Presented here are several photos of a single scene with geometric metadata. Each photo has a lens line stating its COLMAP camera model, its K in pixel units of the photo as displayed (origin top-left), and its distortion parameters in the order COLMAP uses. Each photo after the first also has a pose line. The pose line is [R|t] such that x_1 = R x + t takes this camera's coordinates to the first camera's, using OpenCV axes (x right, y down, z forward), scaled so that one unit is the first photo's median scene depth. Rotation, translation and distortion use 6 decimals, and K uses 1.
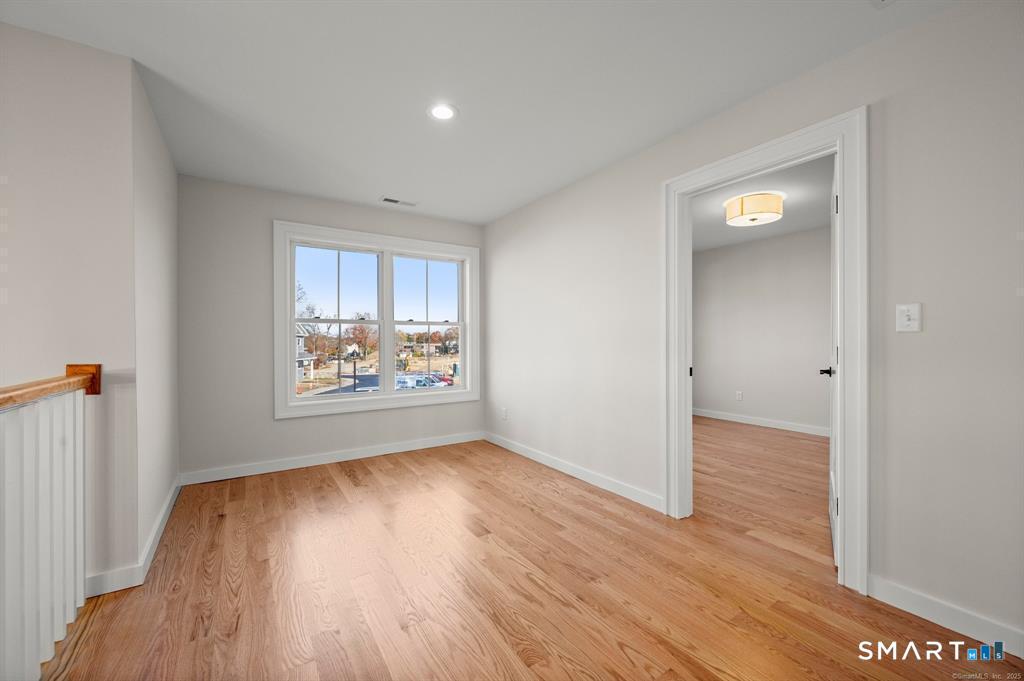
lens RADIAL K [[408.0, 0, 493.0], [0, 408.0, 338.1], [0, 0, 1]] dist [0.000880, 0.000015]
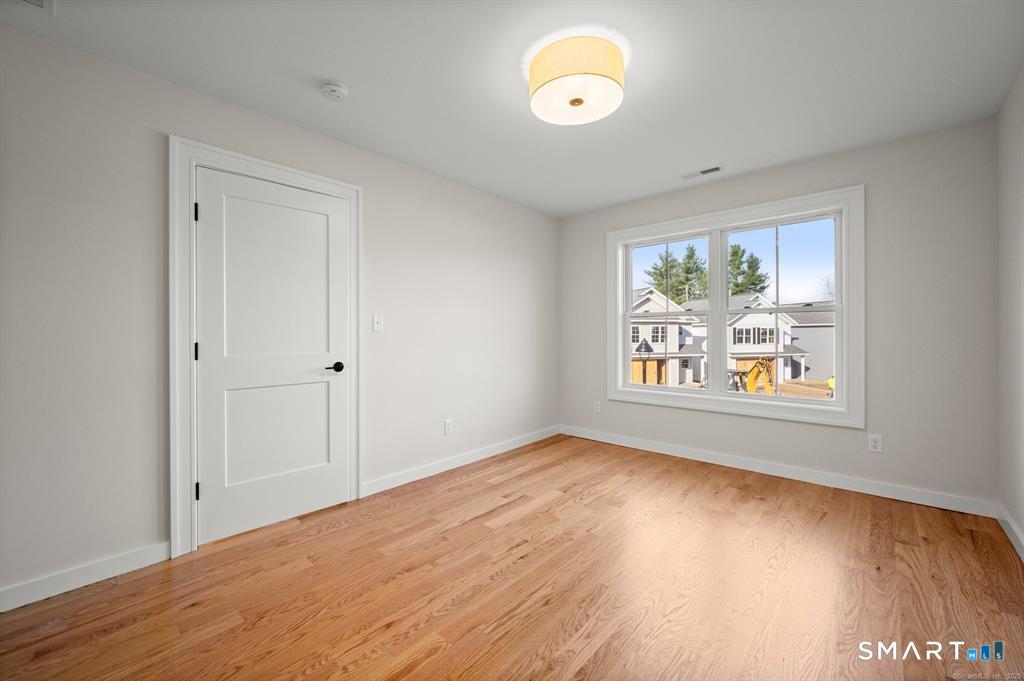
lens RADIAL K [[408.0, 0, 493.0], [0, 408.0, 338.1], [0, 0, 1]] dist [0.000880, 0.000015]
pose [[0.248333, 0.007335, -0.968647, 0.631325], [0.003264, 0.999959, 0.008409, 0.009665], [0.968669, -0.005250, 0.248299, 0.451810]]
